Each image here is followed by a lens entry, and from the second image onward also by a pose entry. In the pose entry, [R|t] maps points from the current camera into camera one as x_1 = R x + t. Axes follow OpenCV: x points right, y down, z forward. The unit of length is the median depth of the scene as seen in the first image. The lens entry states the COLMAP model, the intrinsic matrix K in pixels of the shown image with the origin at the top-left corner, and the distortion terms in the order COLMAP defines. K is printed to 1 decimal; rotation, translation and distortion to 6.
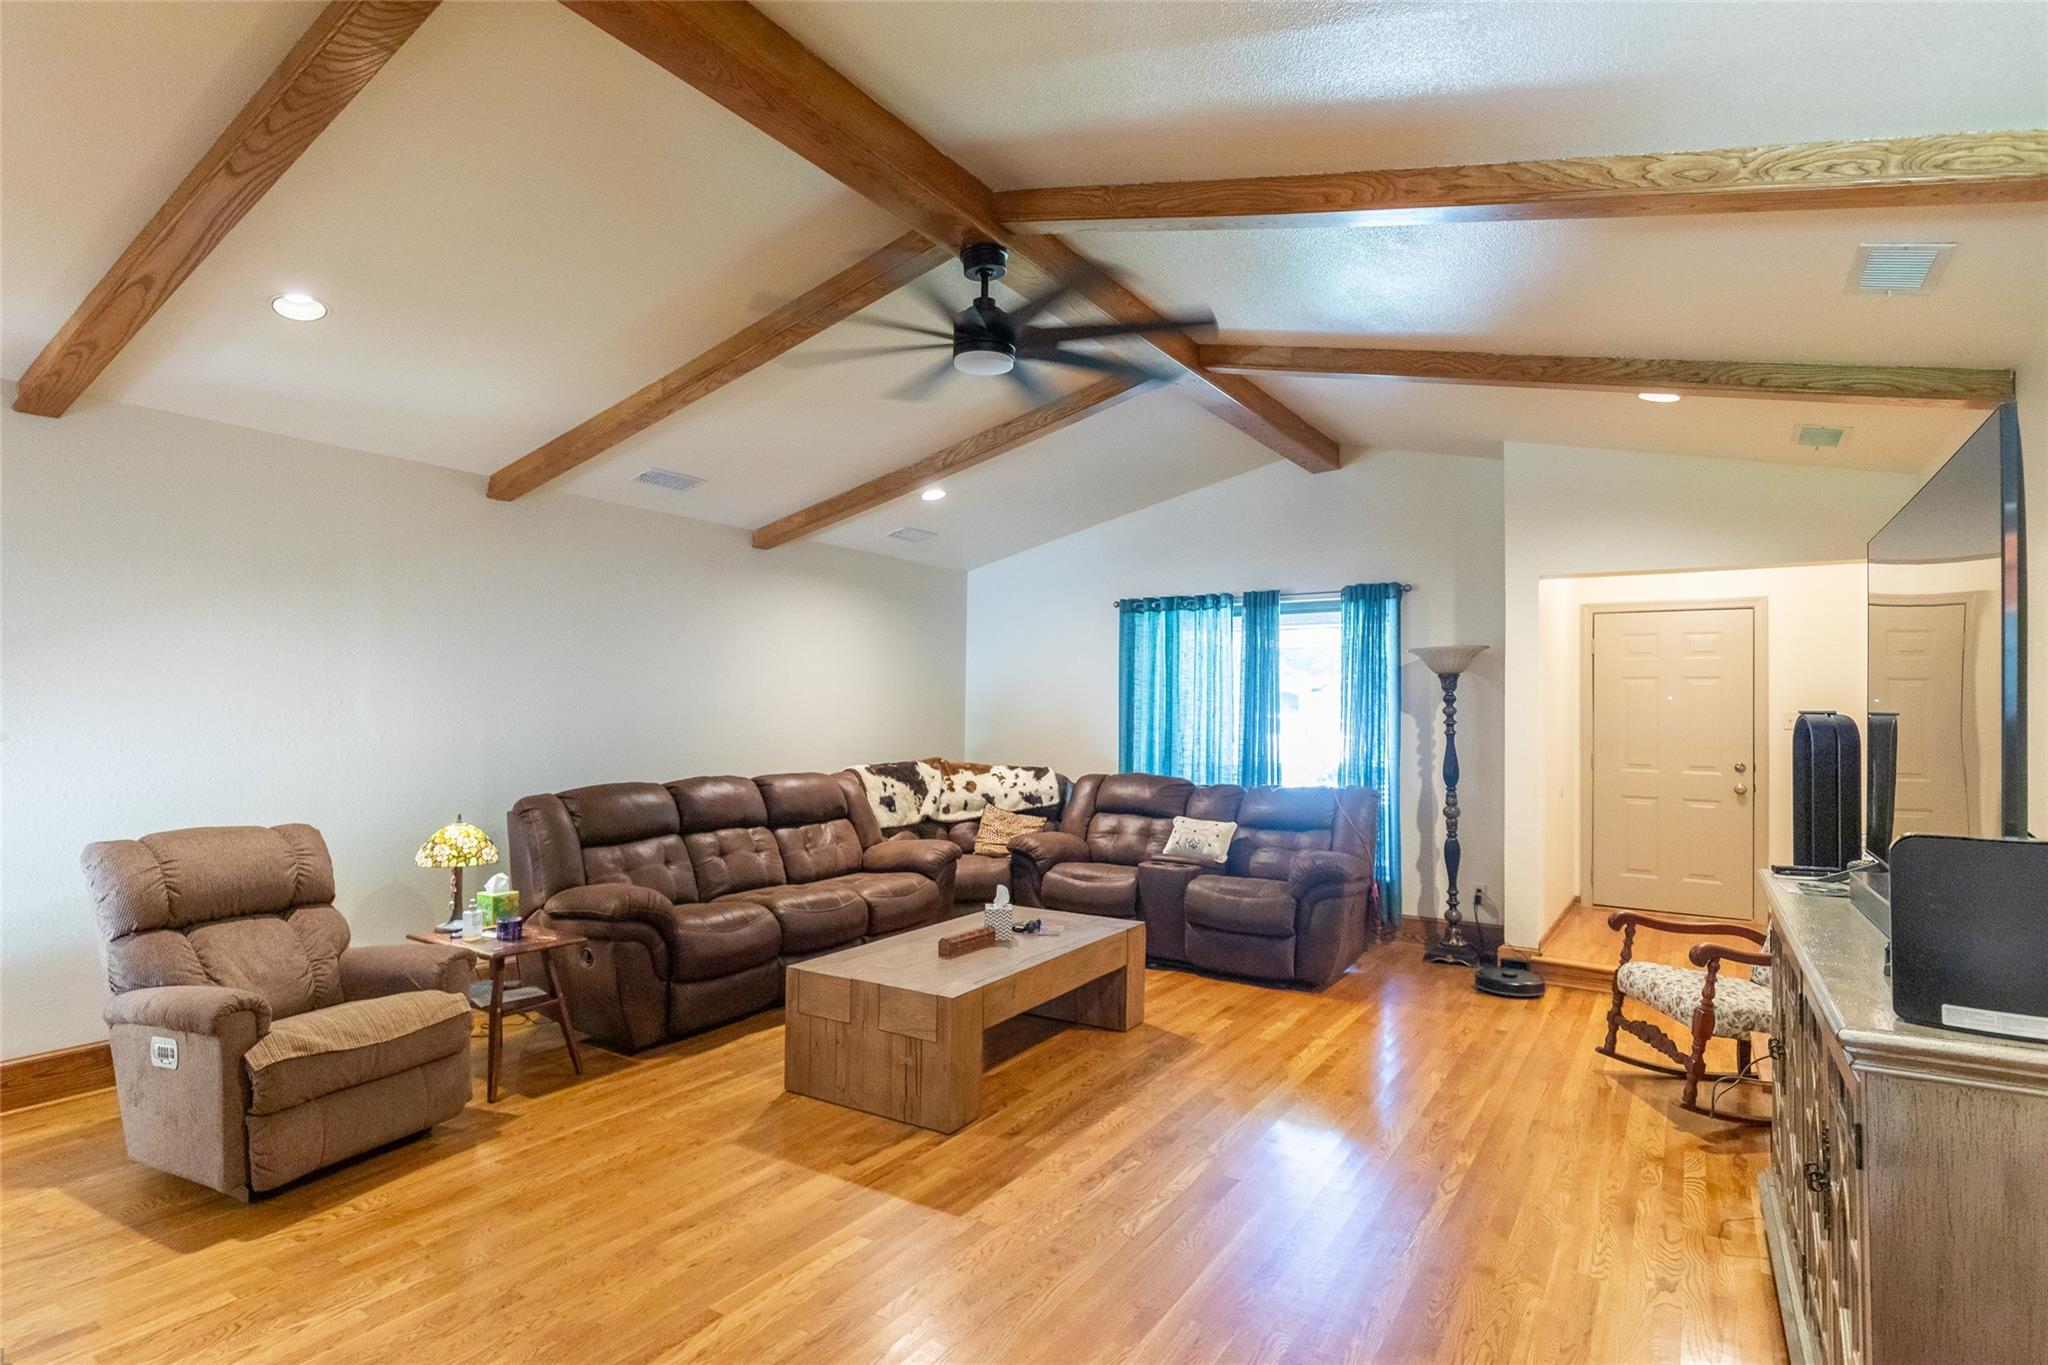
lens RADIAL K [[1111.0, 0, 1022.8], [0, 1111.0, 685.8], [0, 0, 1]] dist [-0.000384, -0.000029]
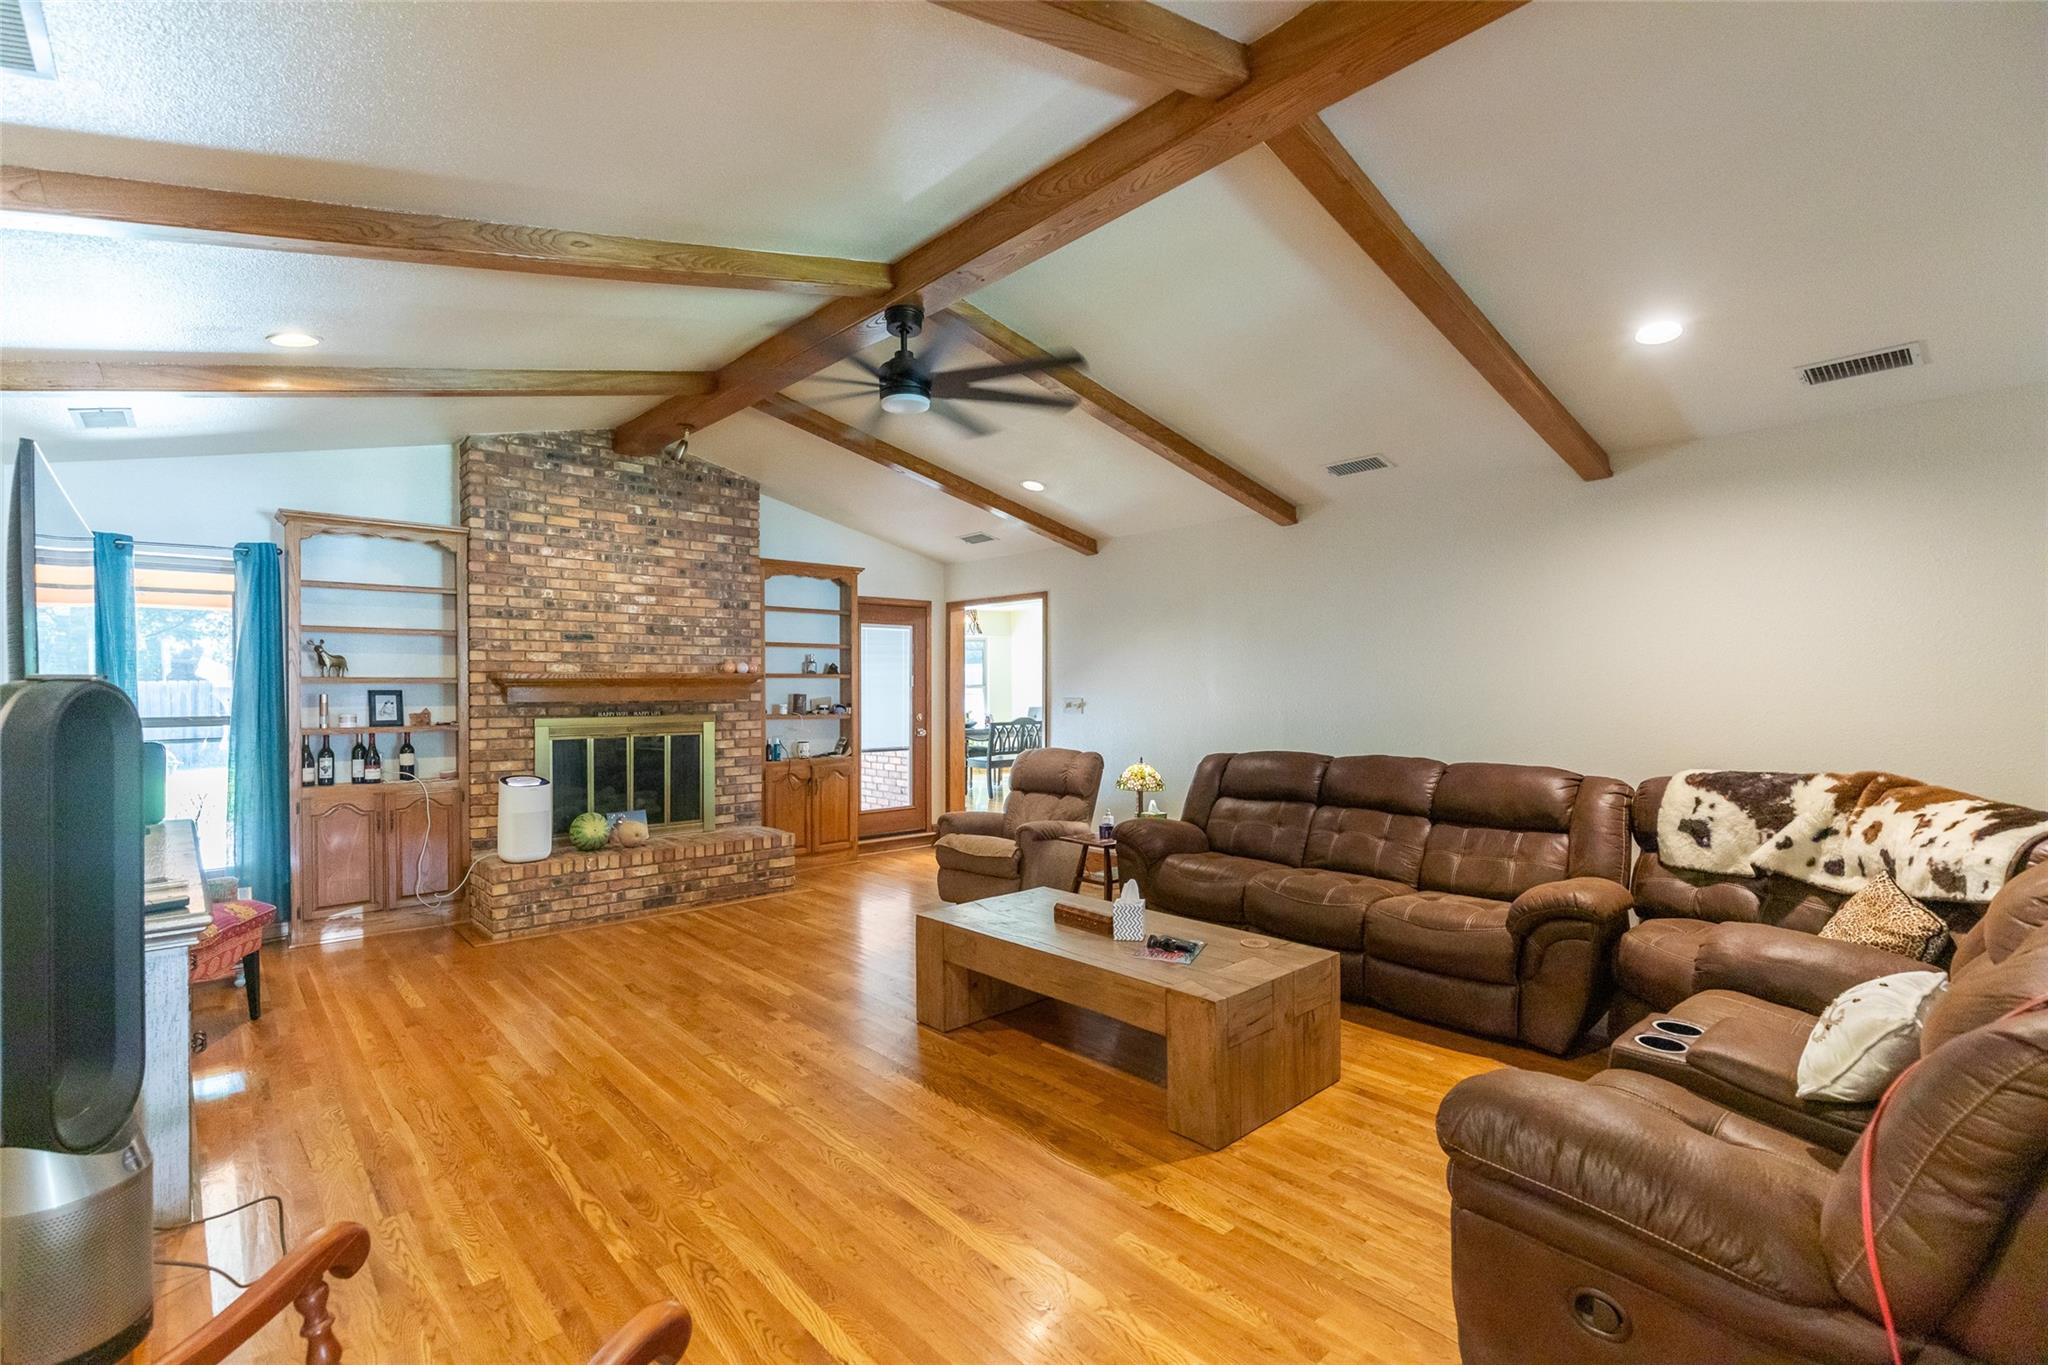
lens RADIAL K [[932.0, 0, 1022.0], [0, 932.0, 685.8], [0, 0, 1]] dist [-0.001197, 0.000051]
pose [[-0.253502, -0.009031, -0.967293, 0.504948], [0.016699, 0.999767, -0.013710, 0.022202], [0.967191, -0.019629, -0.253292, 0.766615]]
